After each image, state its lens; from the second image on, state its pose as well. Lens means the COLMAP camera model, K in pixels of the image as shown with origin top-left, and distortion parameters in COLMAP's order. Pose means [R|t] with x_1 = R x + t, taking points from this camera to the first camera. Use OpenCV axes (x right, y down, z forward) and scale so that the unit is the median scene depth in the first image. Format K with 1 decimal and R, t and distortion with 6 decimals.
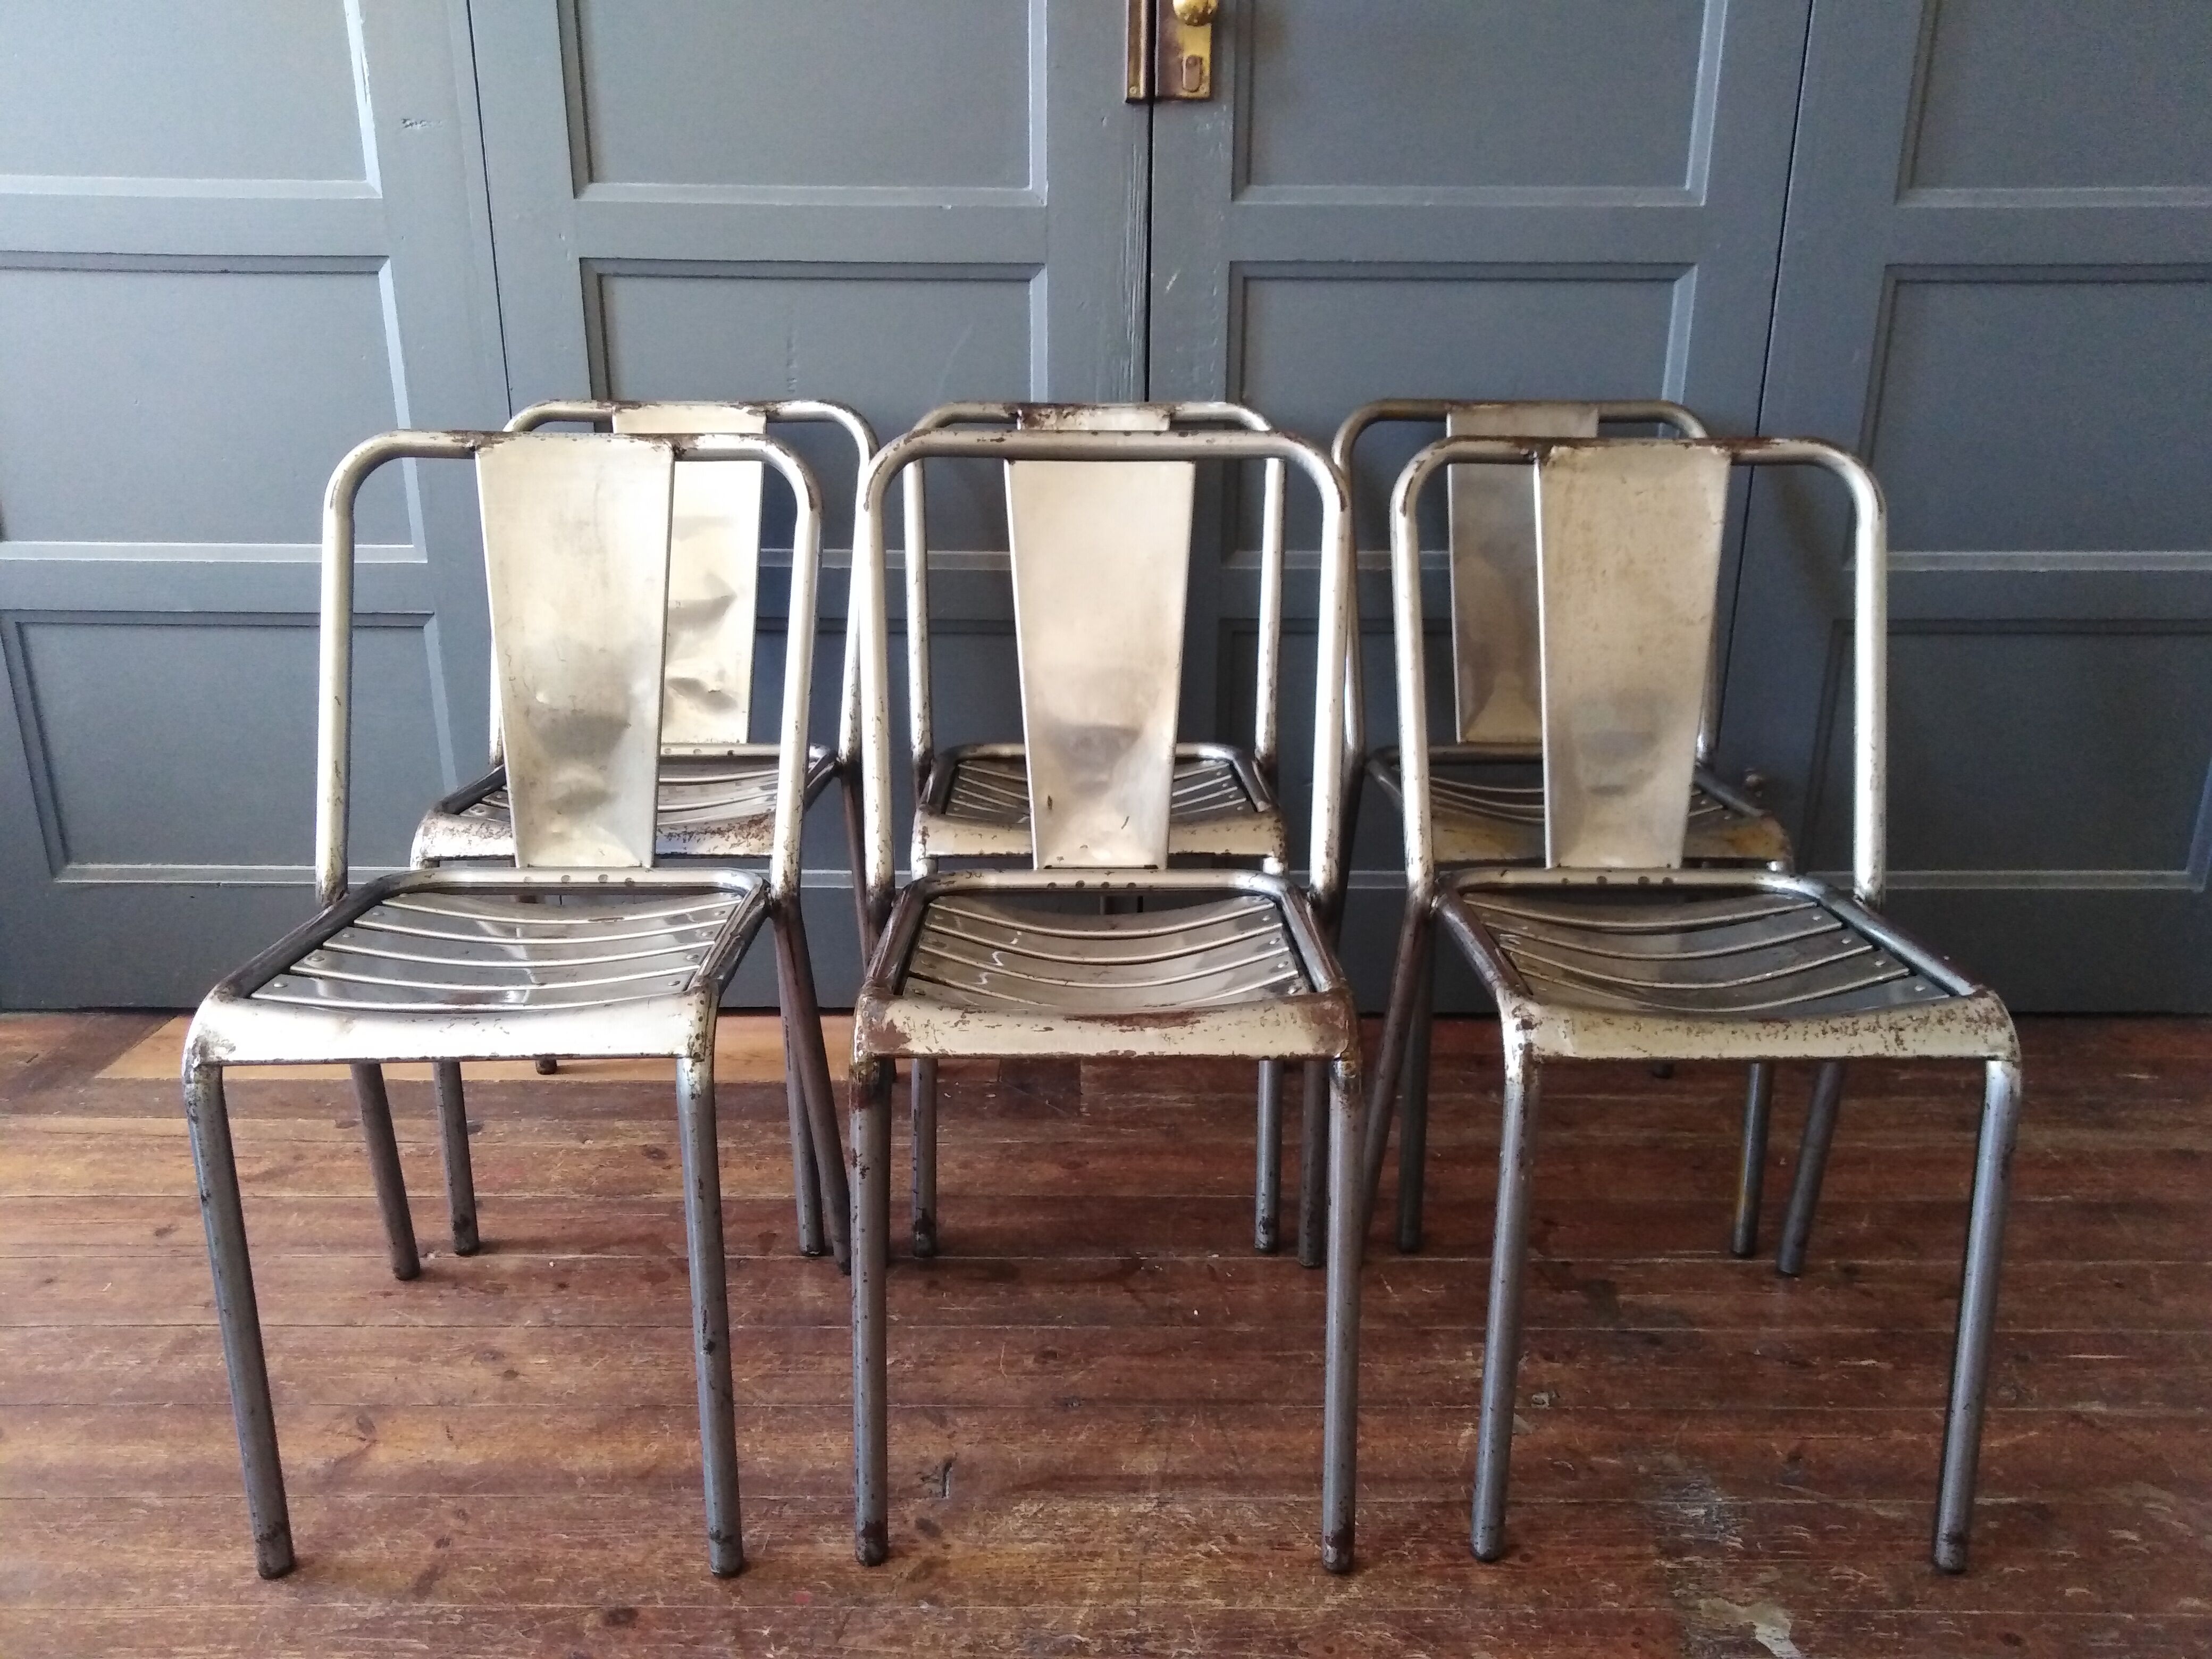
lens RADIAL K [[1632.5, 0, 1102.3], [0, 1632.5, 839.5], [0, 0, 1]] dist [0.024486, -0.034860]
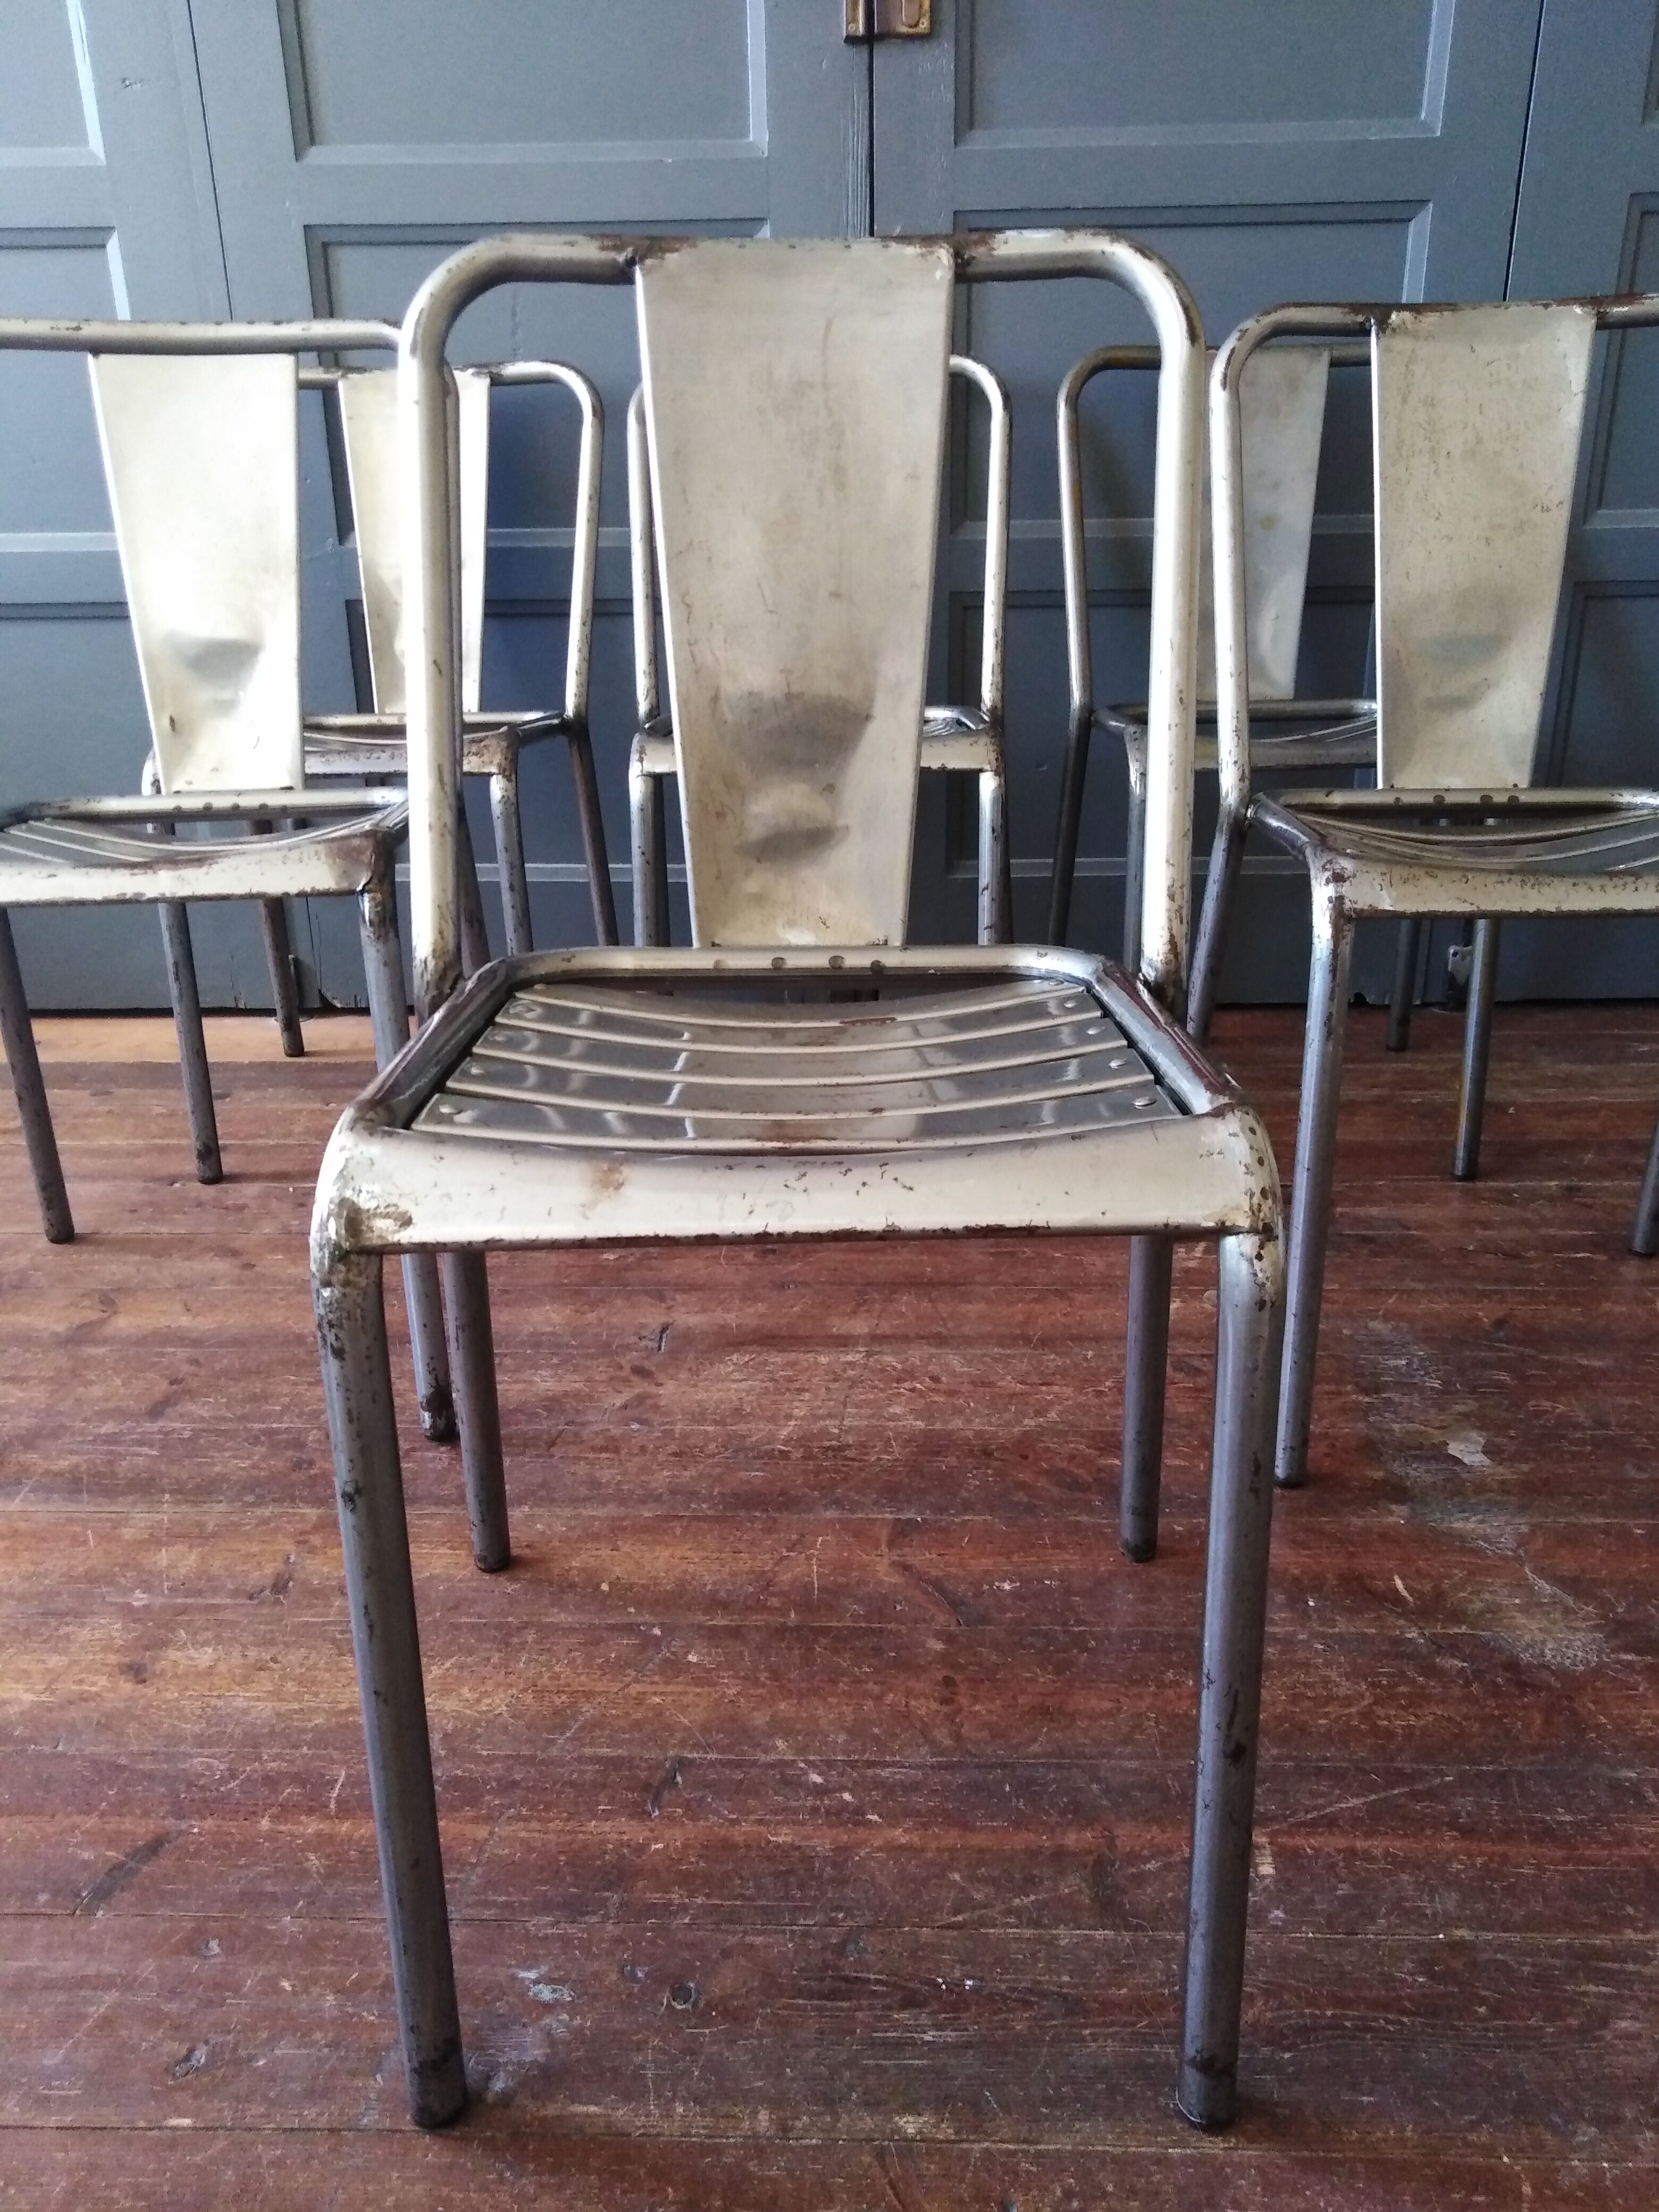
lens RADIAL K [[1625.7, 0, 832.3], [0, 1625.7, 1098.5], [0, 0, 1]] dist [0.028652, -0.032563]
pose [[0.999364, -0.008002, -0.034740, 0.044508], [0.009367, 0.999184, 0.039300, 0.184179], [0.034397, -0.039601, 0.998623, -0.011791]]
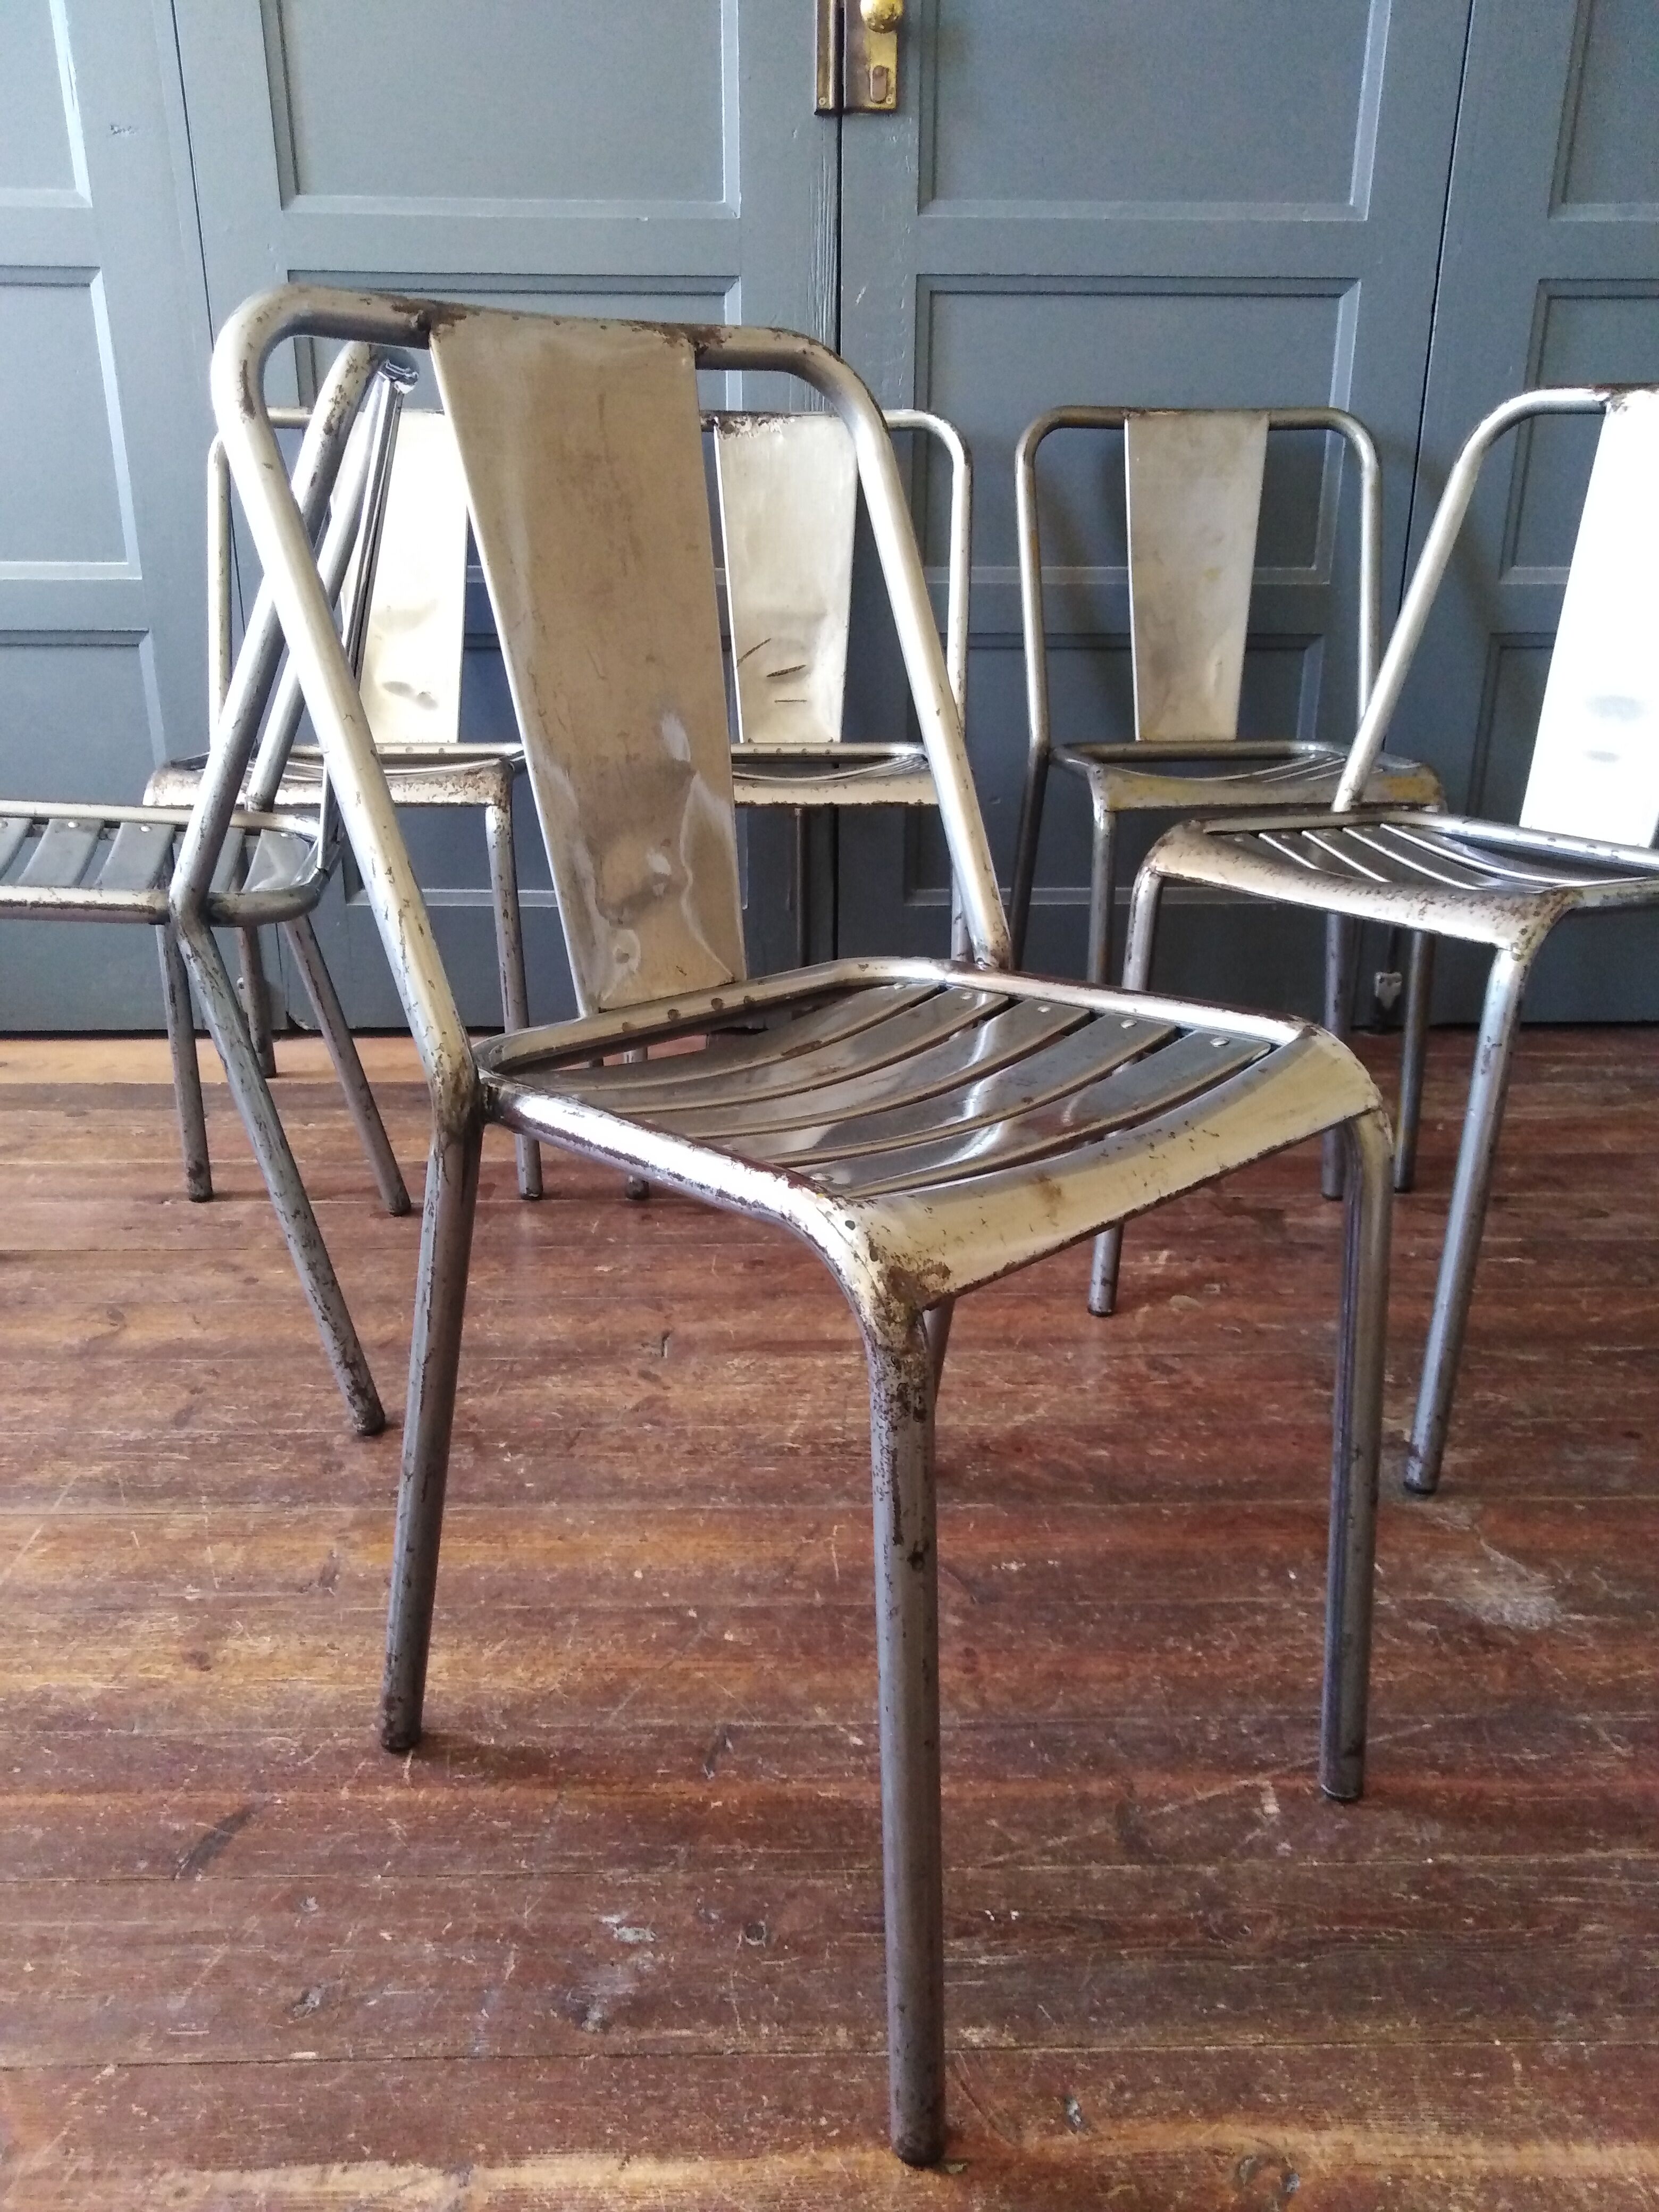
lens RADIAL K [[1632.5, 0, 832.5], [0, 1632.5, 1098.0], [0, 0, 1]] dist [0.024486, -0.034860]
pose [[0.999623, -0.009759, 0.025665, -0.009575], [0.009111, 0.999640, 0.025247, 0.185163], [-0.025902, -0.025004, 0.999352, -0.069193]]
